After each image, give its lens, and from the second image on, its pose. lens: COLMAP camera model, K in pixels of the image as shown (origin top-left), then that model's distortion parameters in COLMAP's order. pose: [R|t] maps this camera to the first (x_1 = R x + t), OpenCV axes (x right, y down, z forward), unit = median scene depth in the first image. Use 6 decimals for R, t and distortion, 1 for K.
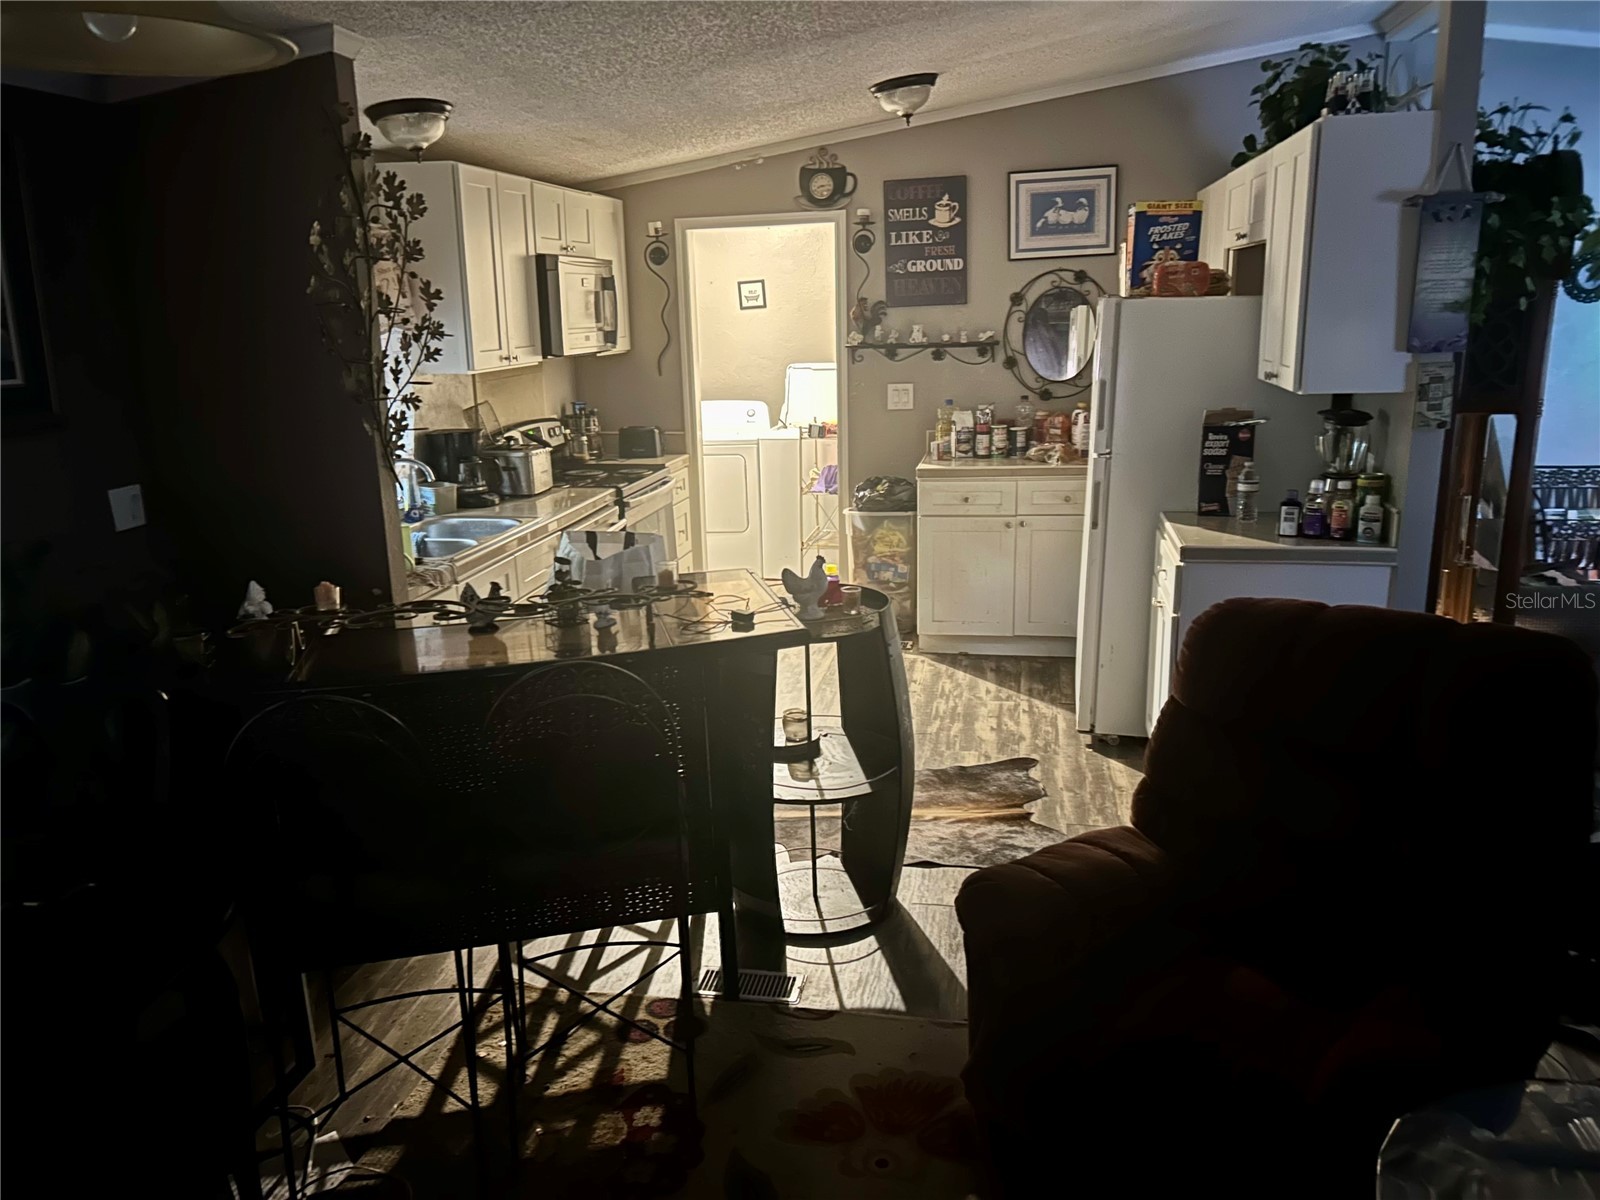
lens RADIAL K [[1238.0, 0, 804.2], [0, 1238.0, 599.9], [0, 0, 1]] dist [0.053143, -0.044658]
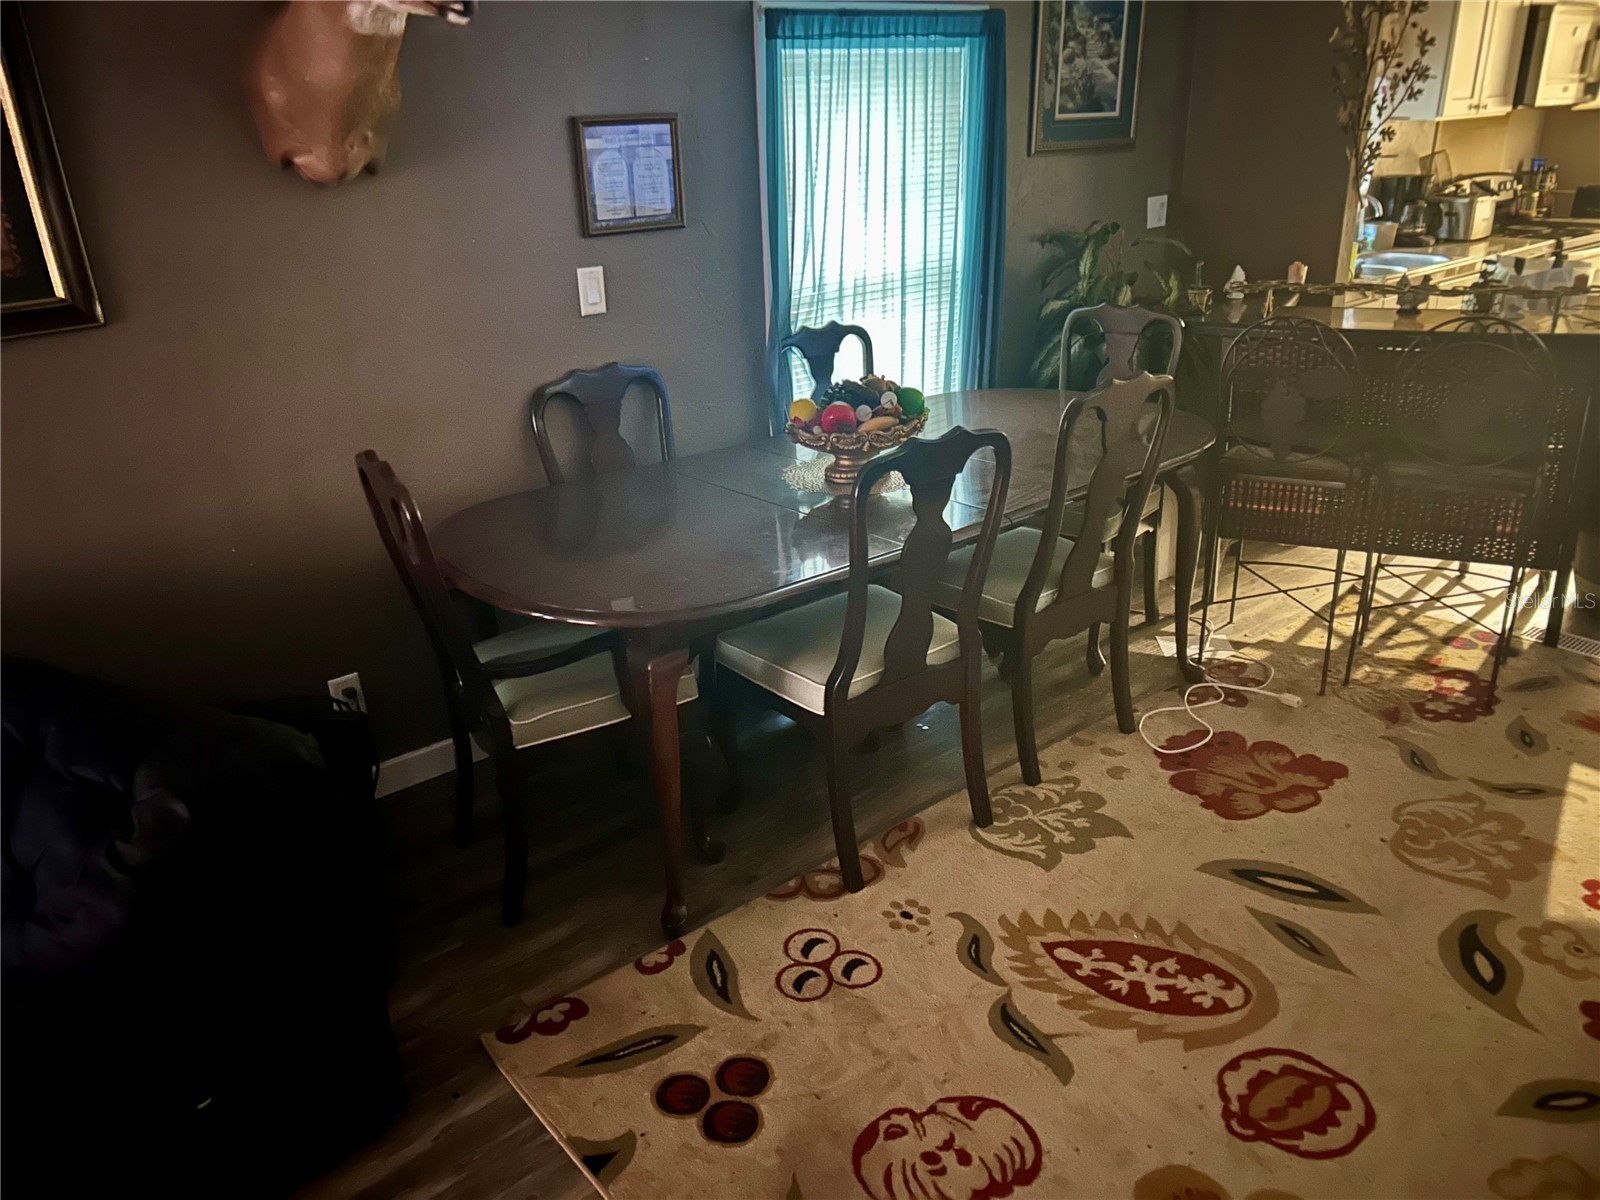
lens RADIAL K [[1238.0, 0, 804.2], [0, 1238.0, 599.9], [0, 0, 1]] dist [0.053143, -0.044658]
pose [[0.773160, 0.240077, -0.587015, 0.077848], [-0.141027, 0.967491, 0.209936, 0.106413], [0.618332, -0.079529, 0.781882, -0.362388]]
